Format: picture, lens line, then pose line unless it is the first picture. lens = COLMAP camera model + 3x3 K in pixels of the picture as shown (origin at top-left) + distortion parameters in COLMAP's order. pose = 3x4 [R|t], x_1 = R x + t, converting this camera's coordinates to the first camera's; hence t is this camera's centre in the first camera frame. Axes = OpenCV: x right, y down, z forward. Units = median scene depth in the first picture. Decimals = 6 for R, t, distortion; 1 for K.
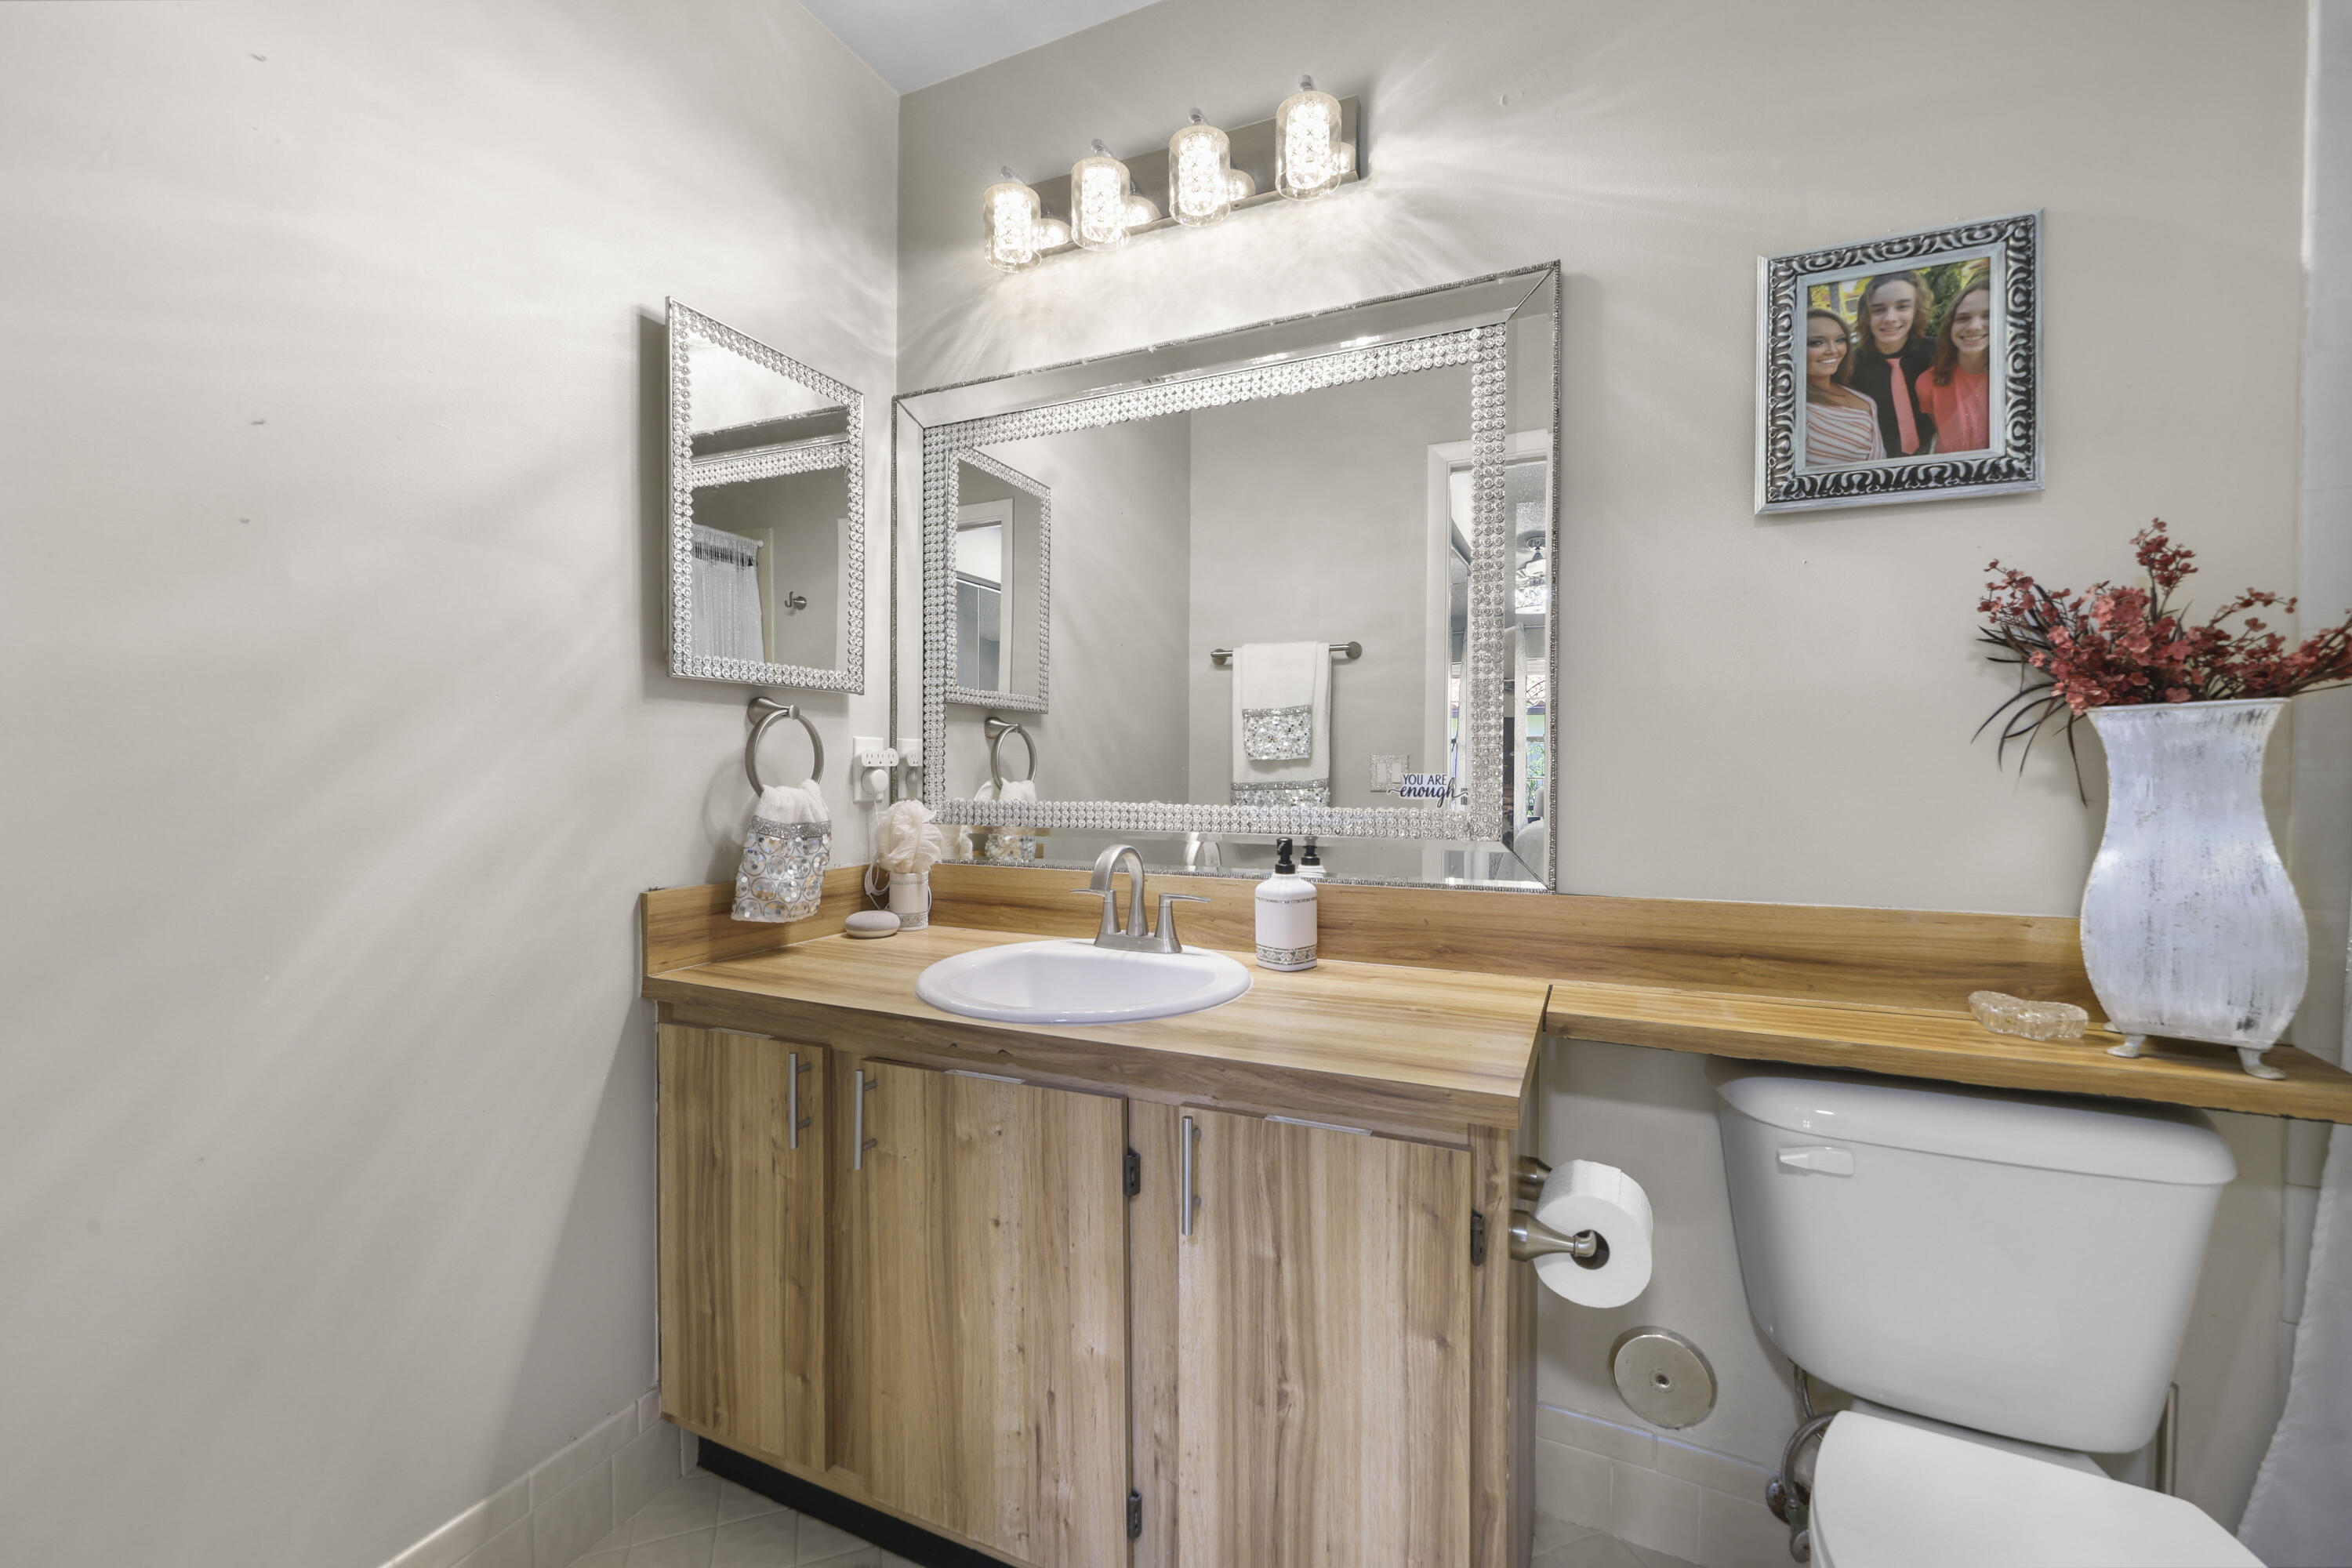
lens RADIAL K [[936.4, 0, 1174.5], [0, 936.4, 778.4], [0, 0, 1]] dist [0.000520, 0.000077]
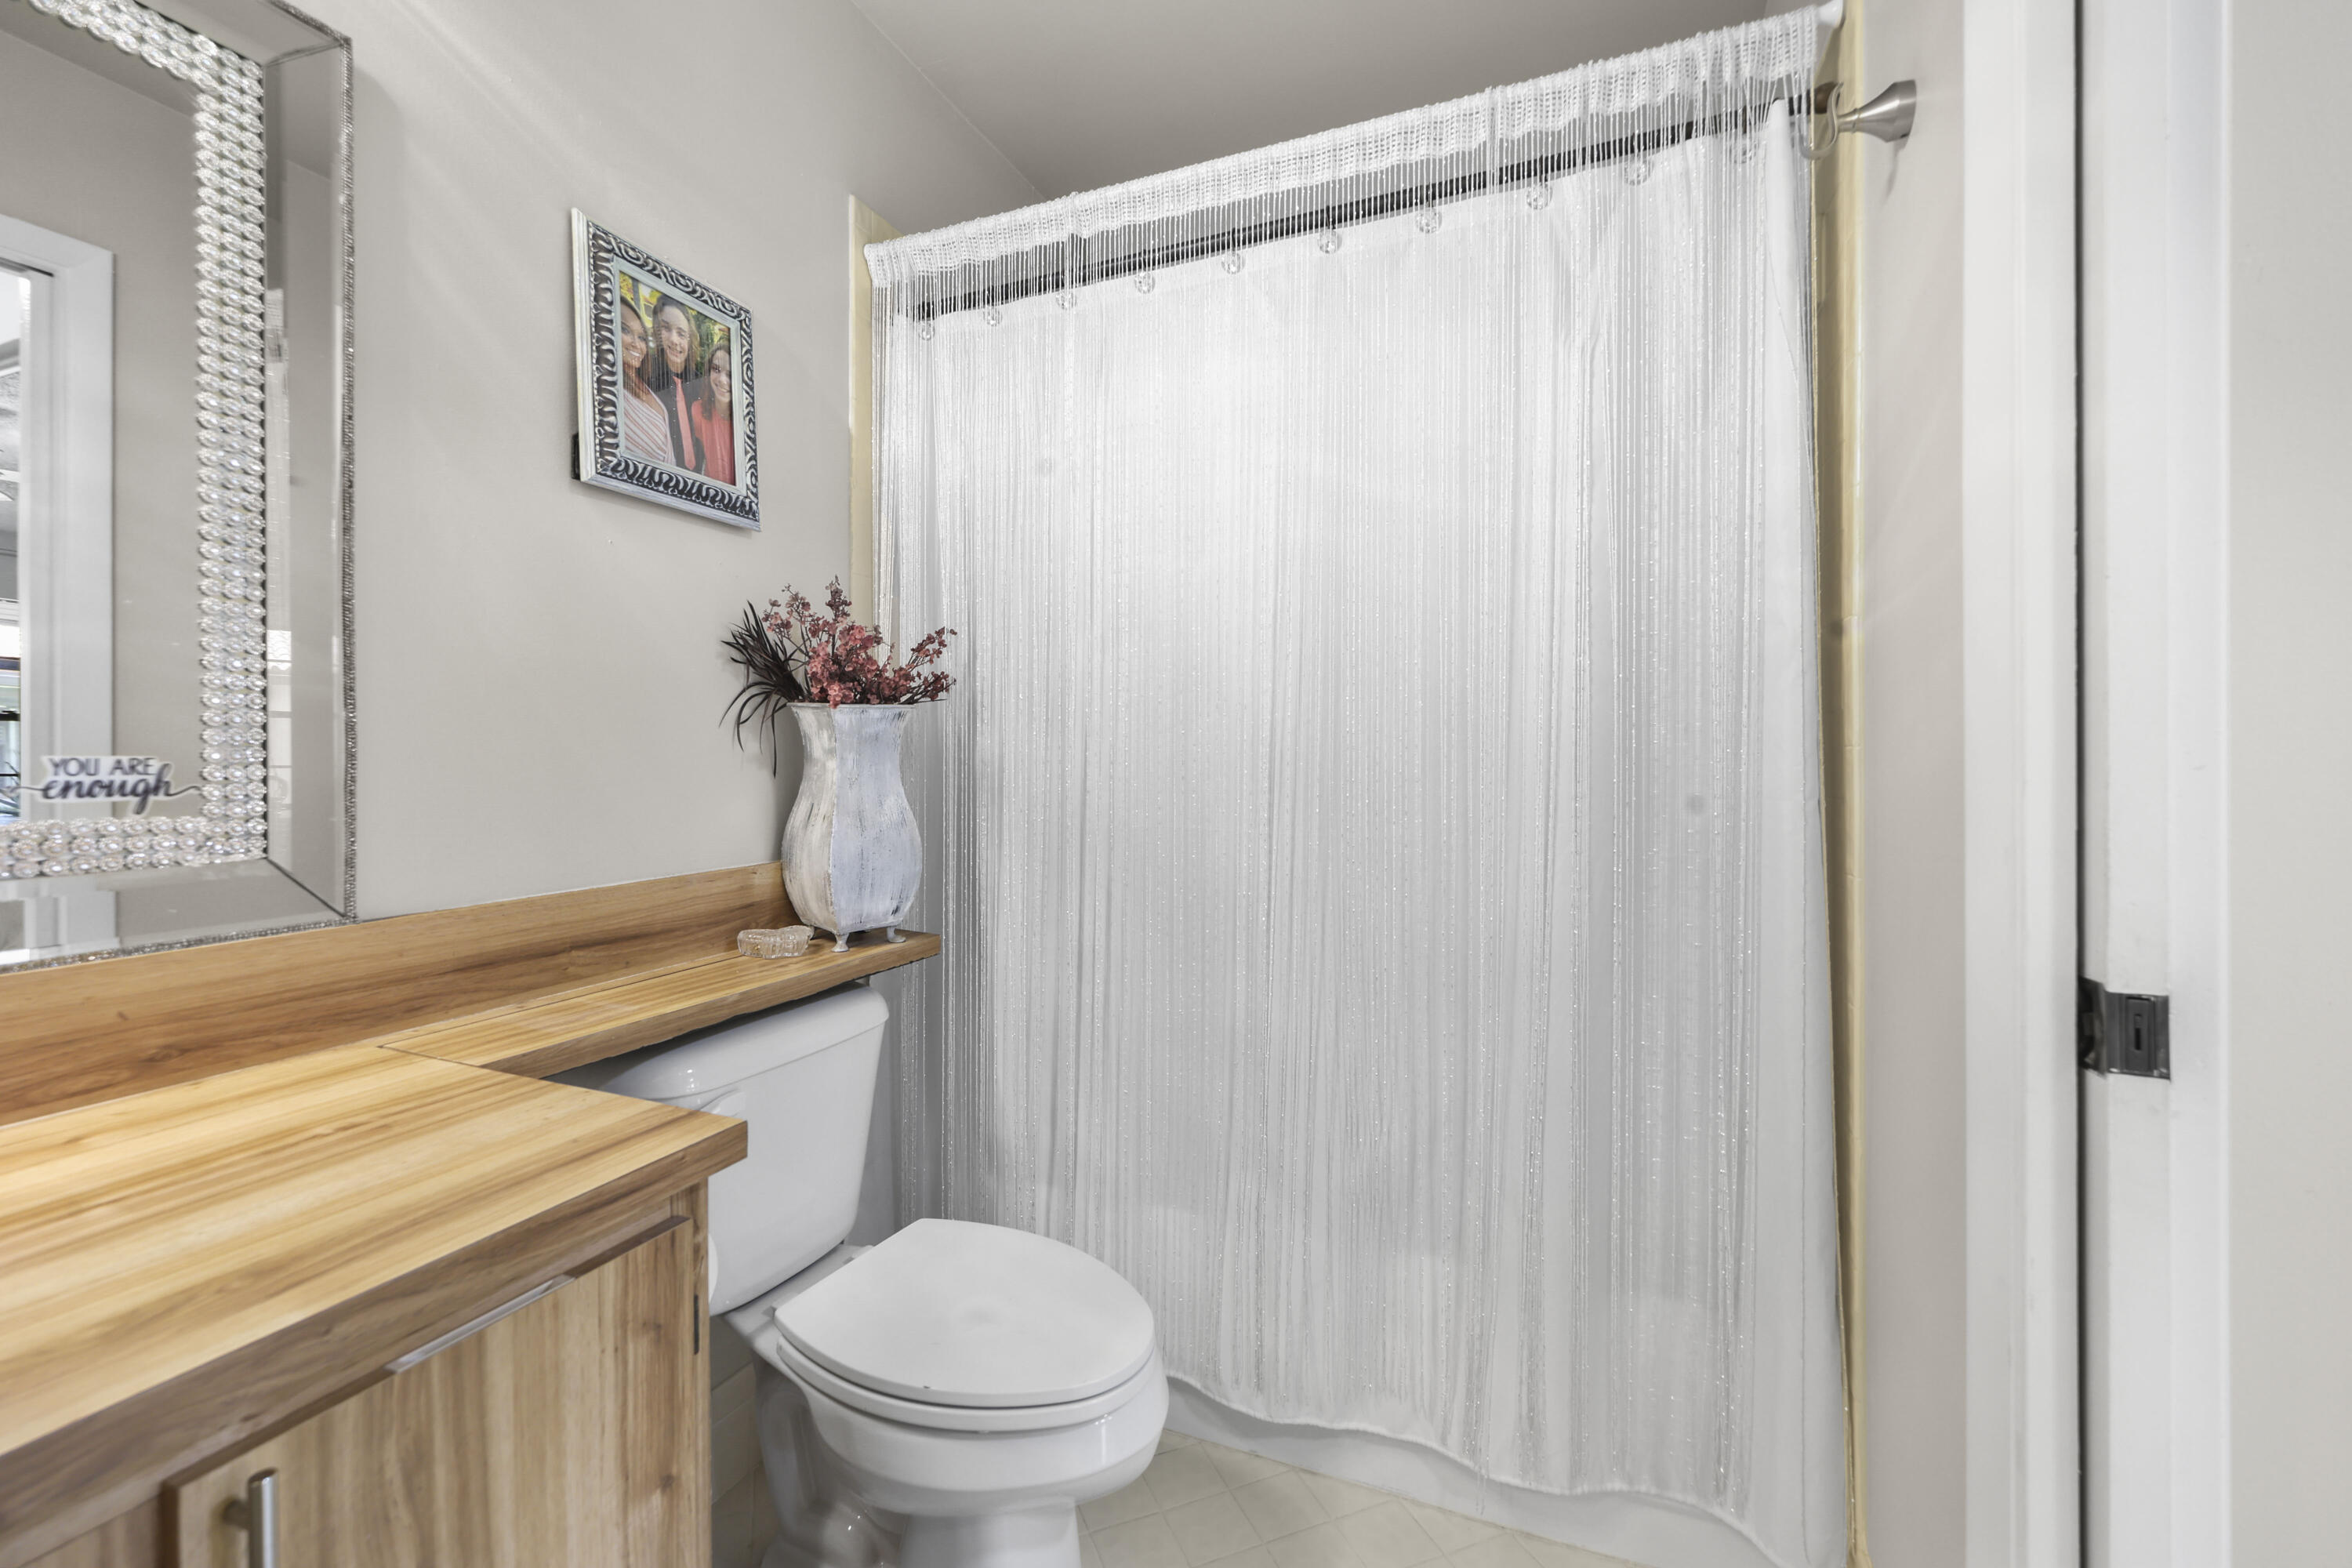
lens RADIAL K [[1010.9, 0, 1131.1], [0, 1010.9, 756.6], [0, 0, 1]] dist [0.002610, 0.000064]
pose [[-0.012140, -0.005901, 0.999909, -0.438959], [0.010012, 0.999932, 0.006023, -0.002729], [-0.999876, 0.010084, -0.012081, 0.485567]]
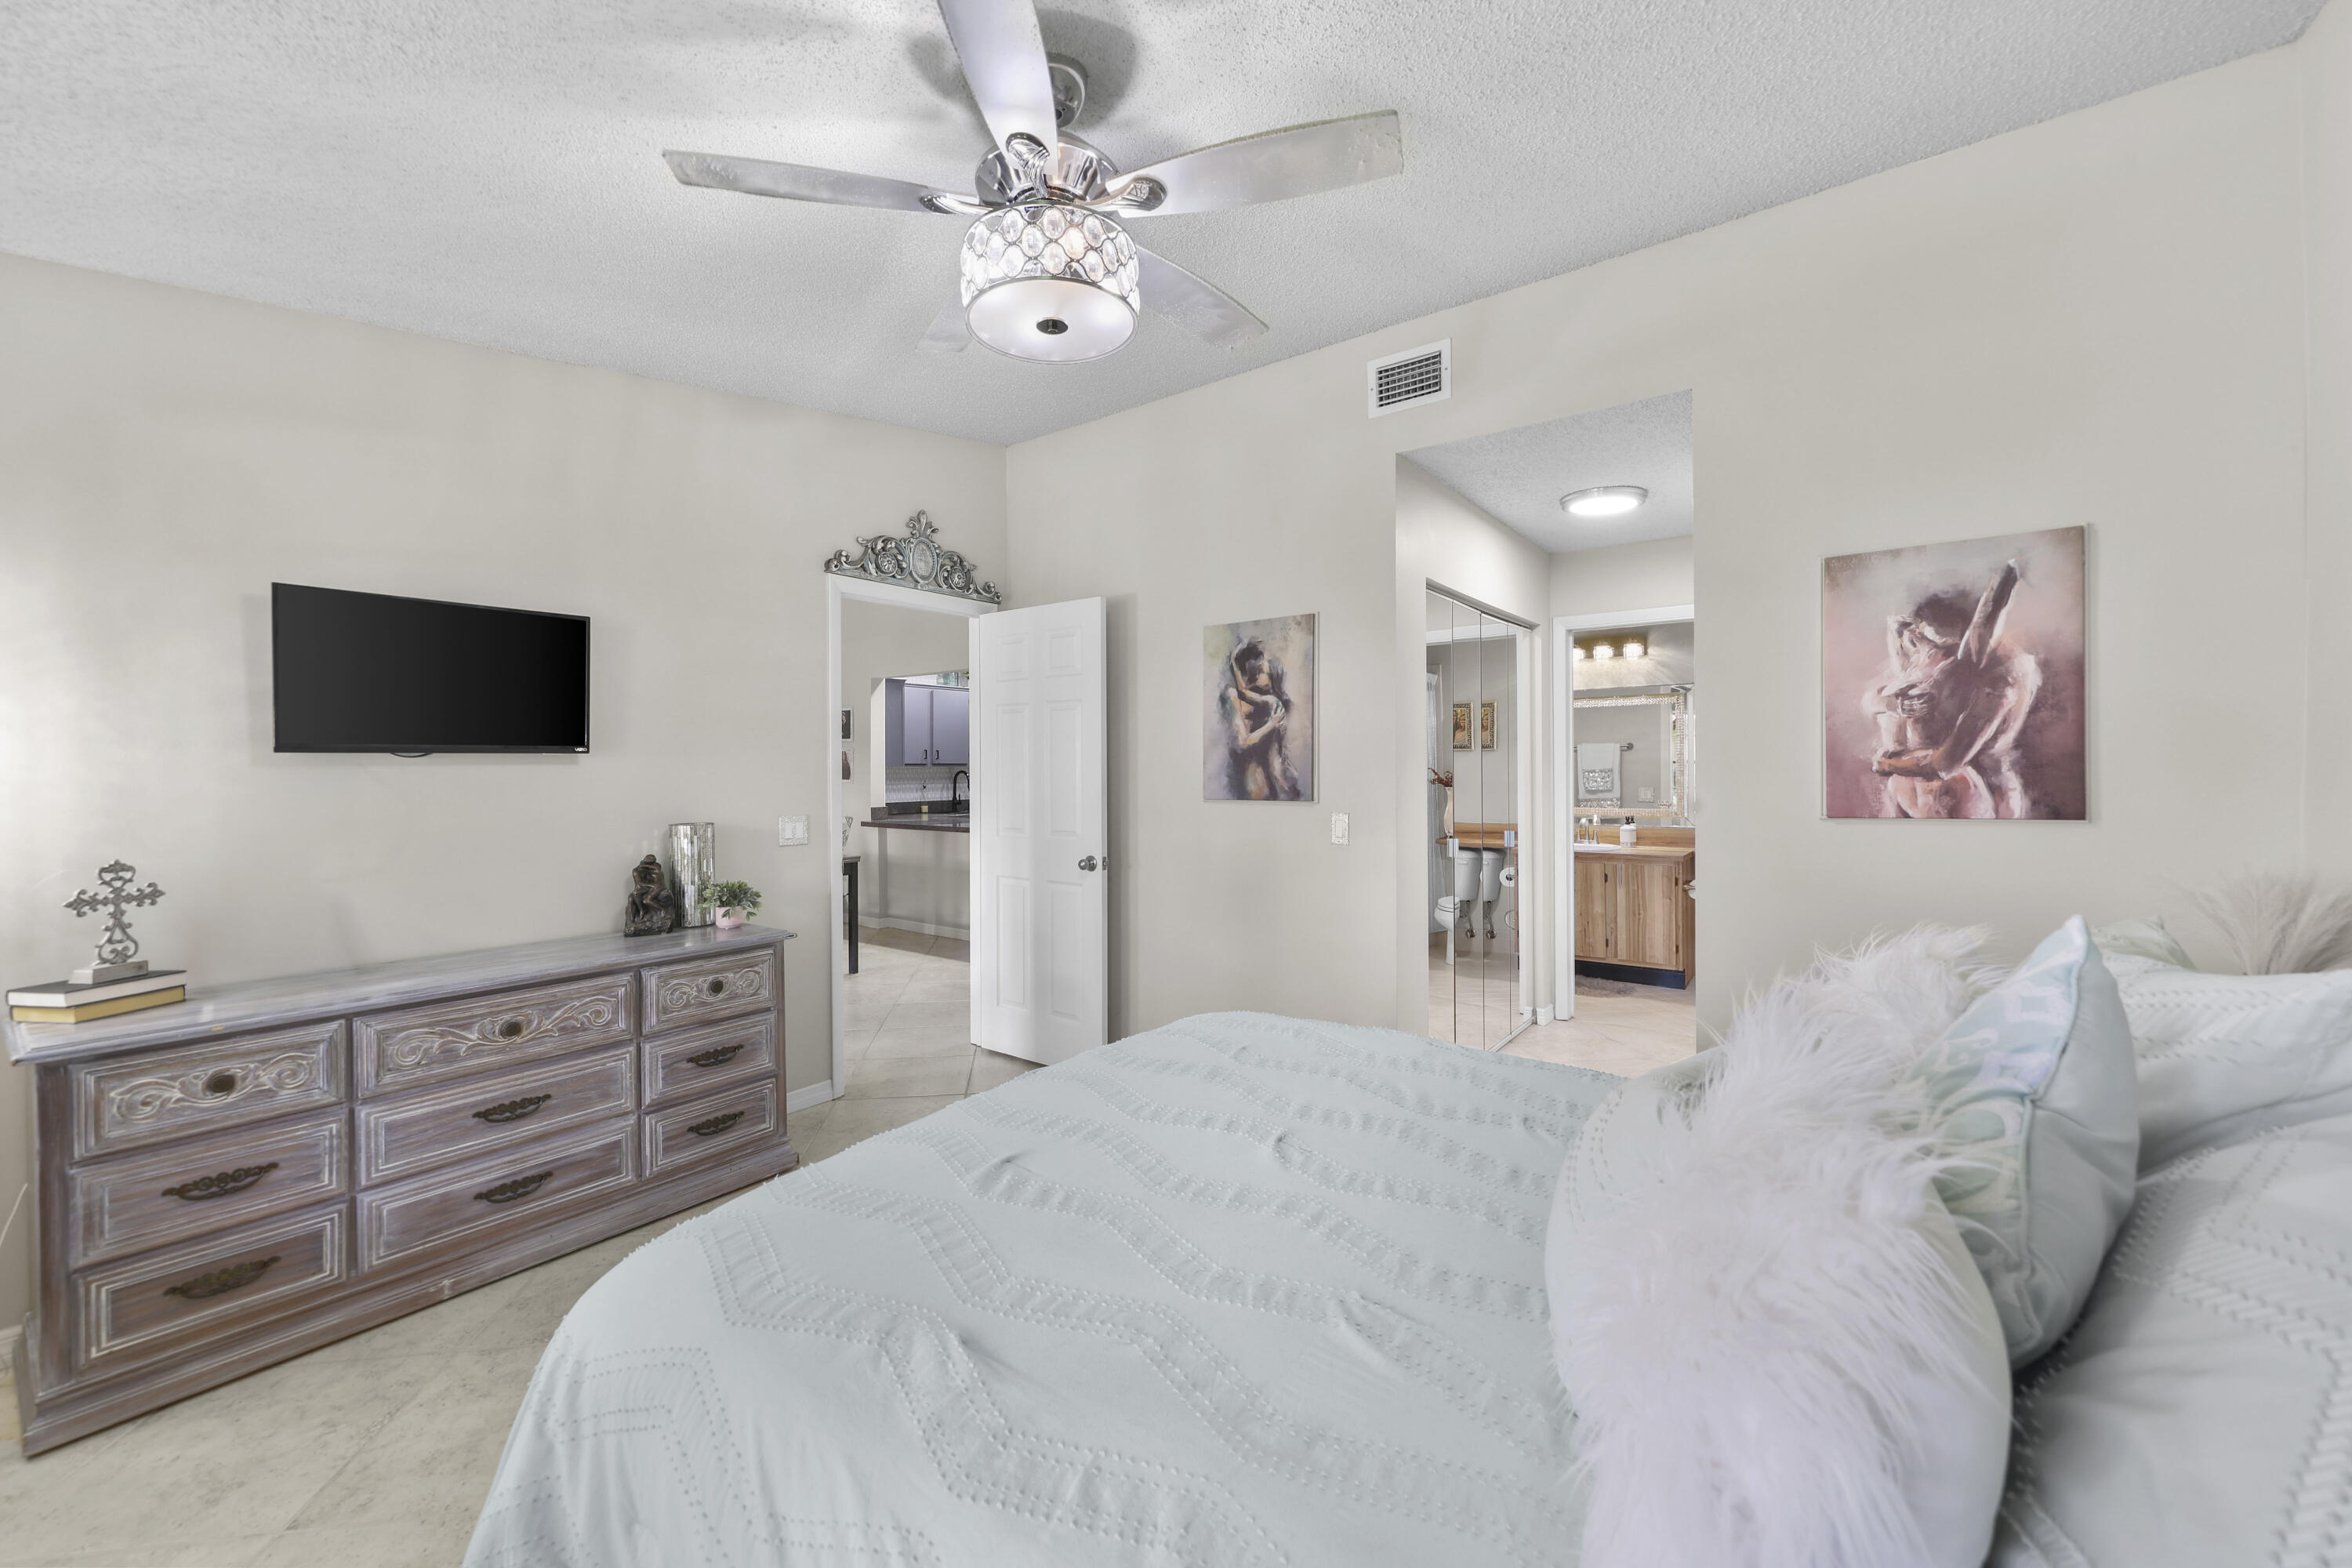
lens RADIAL K [[919.3, 0, 1170.4], [0, 919.3, 775.2], [0, 0, 1]] dist [-0.002088, 0.000075]
pose [[0.976062, -0.011927, -0.217165, -1.200681], [0.011102, 0.999926, -0.005020, -0.148039], [0.217209, 0.002489, 0.976122, -4.210331]]
